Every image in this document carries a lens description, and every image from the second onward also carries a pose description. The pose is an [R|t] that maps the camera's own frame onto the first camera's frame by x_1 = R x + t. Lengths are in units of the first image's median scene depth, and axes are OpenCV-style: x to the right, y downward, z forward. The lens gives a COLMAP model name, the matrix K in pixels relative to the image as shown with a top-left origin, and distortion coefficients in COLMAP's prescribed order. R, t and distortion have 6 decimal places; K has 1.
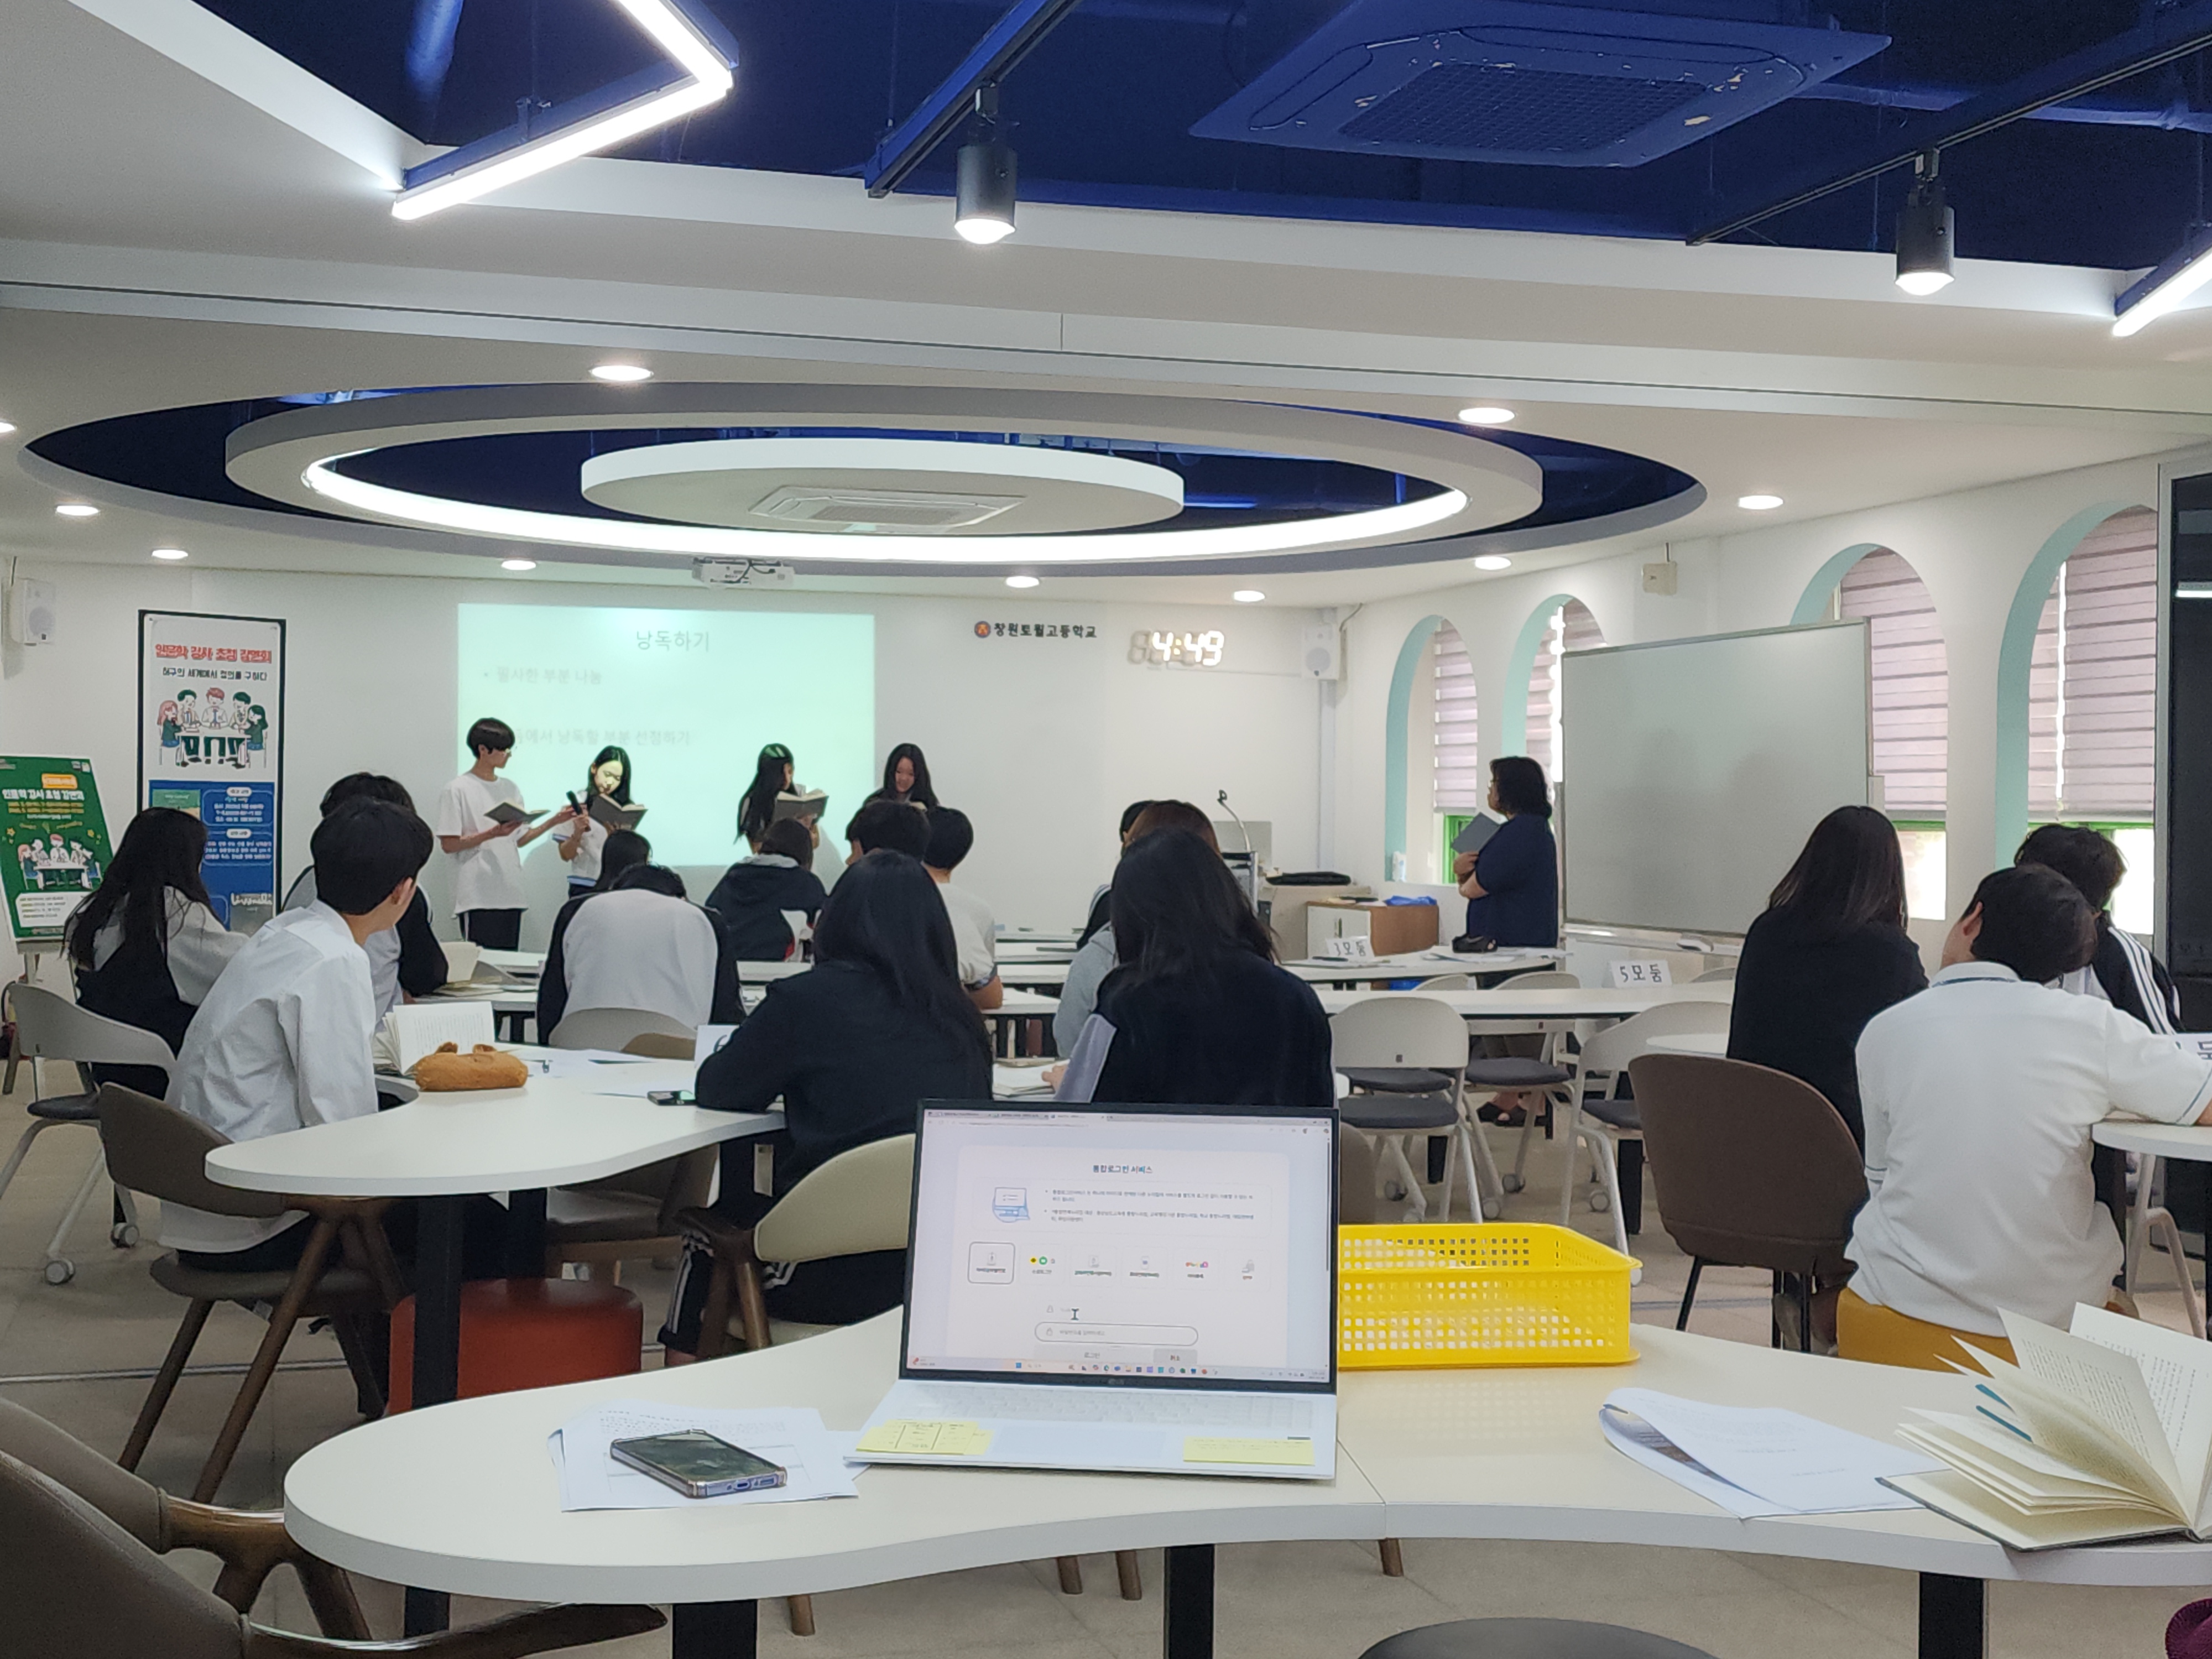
lens RADIAL K [[2960.3, 0, 1106.0], [0, 2960.3, 829.5], [0, 0, 1]] dist [0.221164, -0.757715]
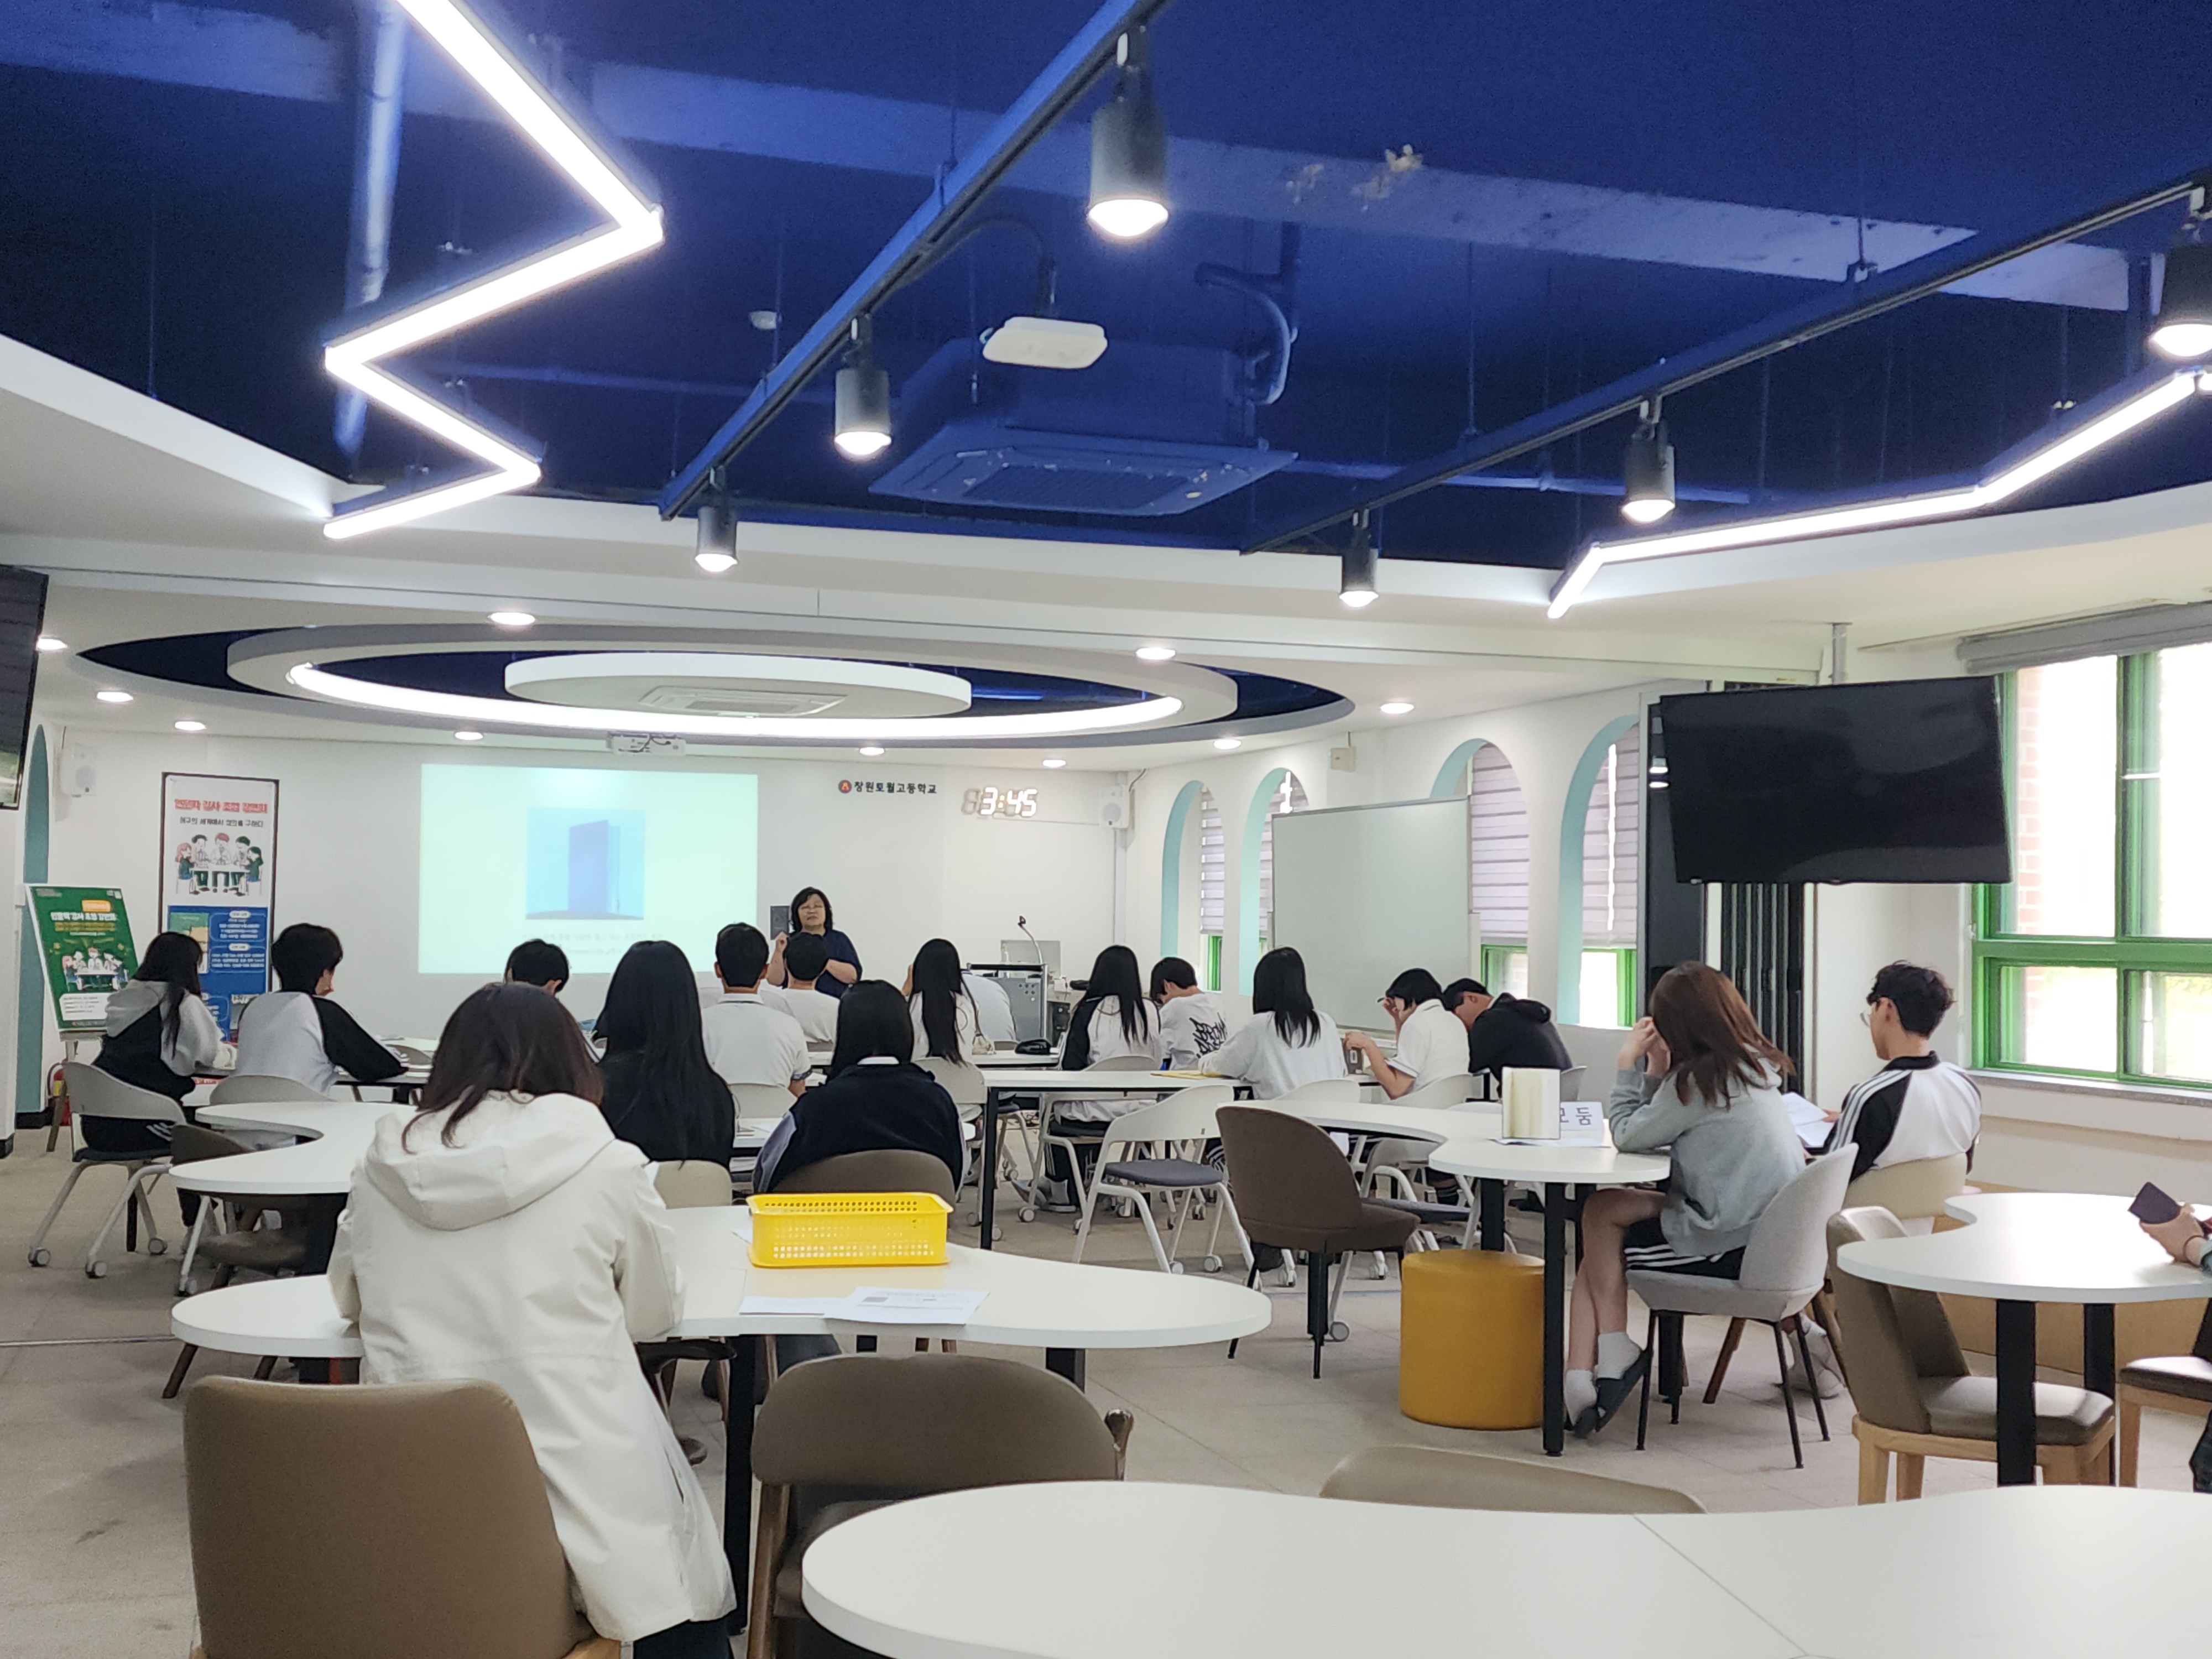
lens RADIAL K [[2571.7, 0, 1135.4], [0, 2571.7, 852.9], [0, 0, 1]] dist [0.201176, -0.569974]
pose [[0.999236, 0.007533, 0.038358, 0.048058], [-0.006267, 0.999436, -0.033005, -0.004477], [-0.038585, 0.032740, 0.998719, -0.122790]]
